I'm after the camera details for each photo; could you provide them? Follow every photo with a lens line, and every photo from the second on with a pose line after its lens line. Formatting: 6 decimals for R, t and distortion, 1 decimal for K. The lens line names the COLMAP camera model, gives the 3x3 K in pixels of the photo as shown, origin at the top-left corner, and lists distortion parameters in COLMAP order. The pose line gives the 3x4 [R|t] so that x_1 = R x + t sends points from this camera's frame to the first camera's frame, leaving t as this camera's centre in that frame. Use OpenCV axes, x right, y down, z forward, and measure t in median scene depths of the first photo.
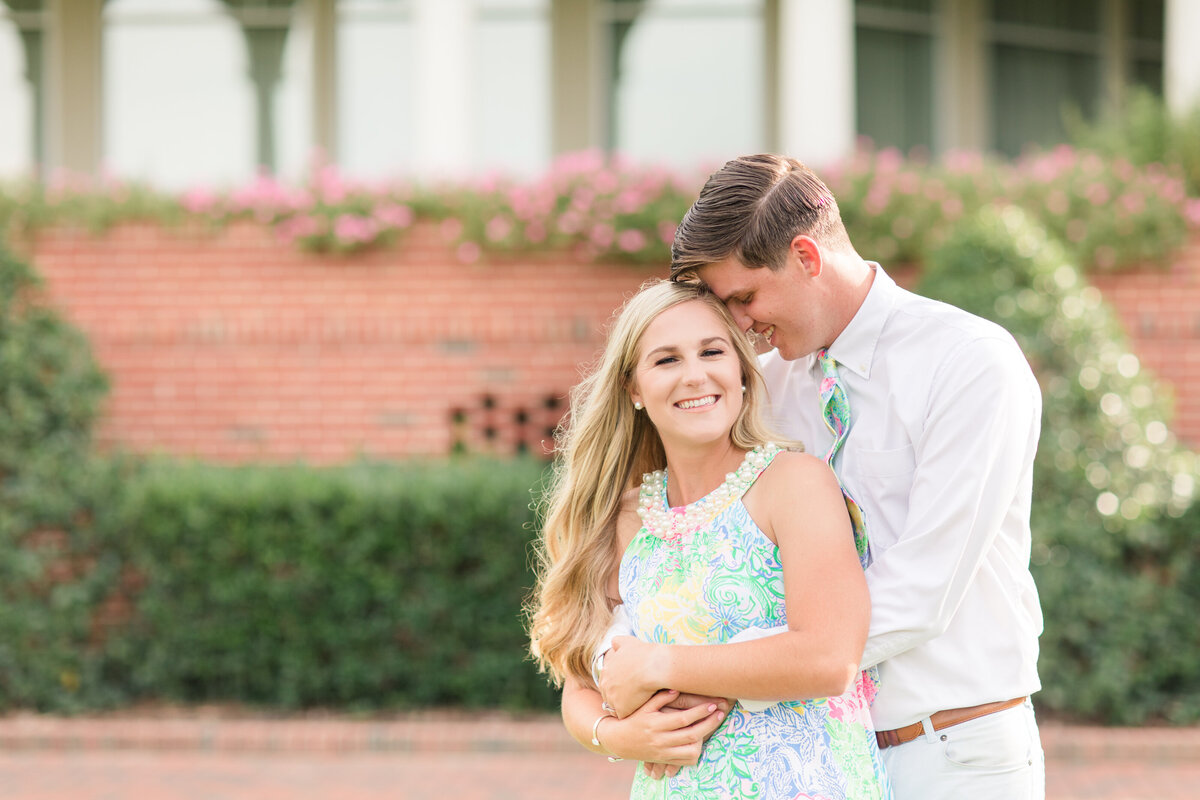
lens RADIAL K [[2911.7, 0, 600.0], [0, 2911.7, 400.0], [0, 0, 1]] dist [0.073808, -0.140647]
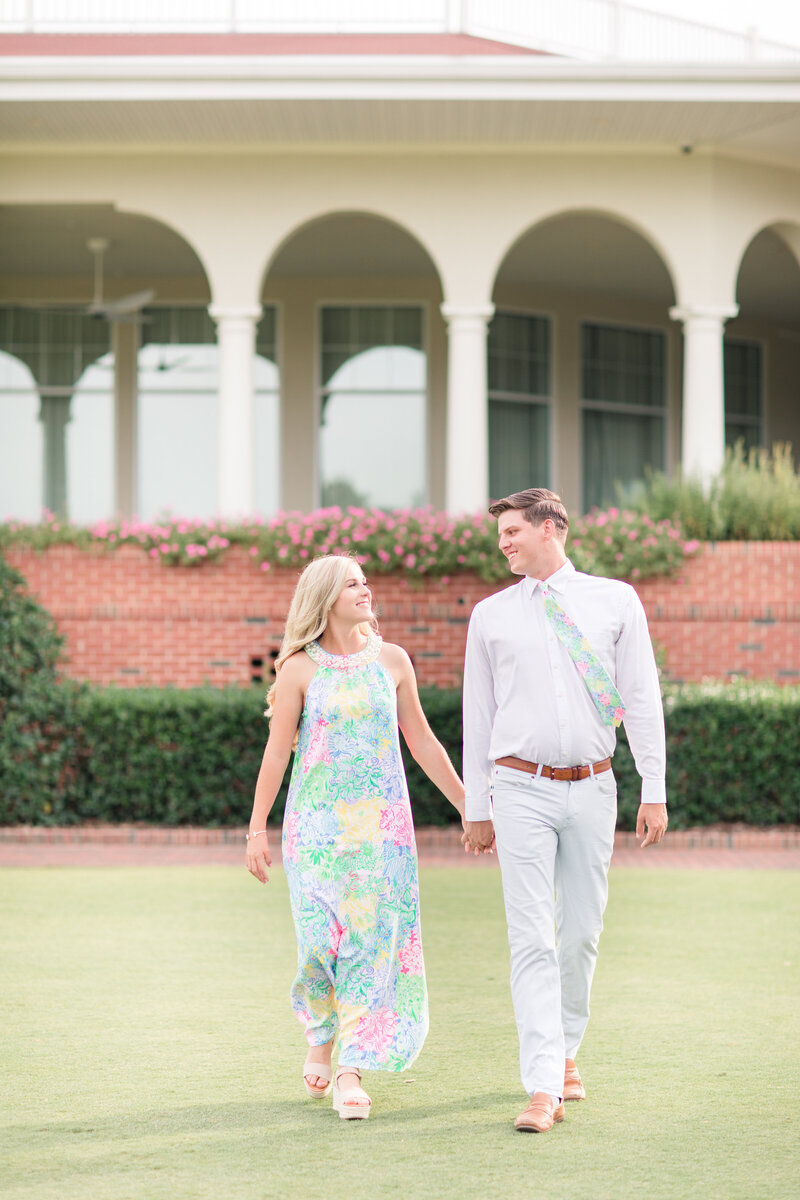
lens RADIAL K [[2911.7, 0, 400.0], [0, 2911.7, 600.0], [0, 0, 1]] dist [0.073808, -0.140647]
pose [[0.998302, 0.009194, 0.057512, -0.071391], [-0.007884, 0.999705, -0.022974, 0.008968], [-0.057707, 0.022481, 0.998080, -0.783556]]
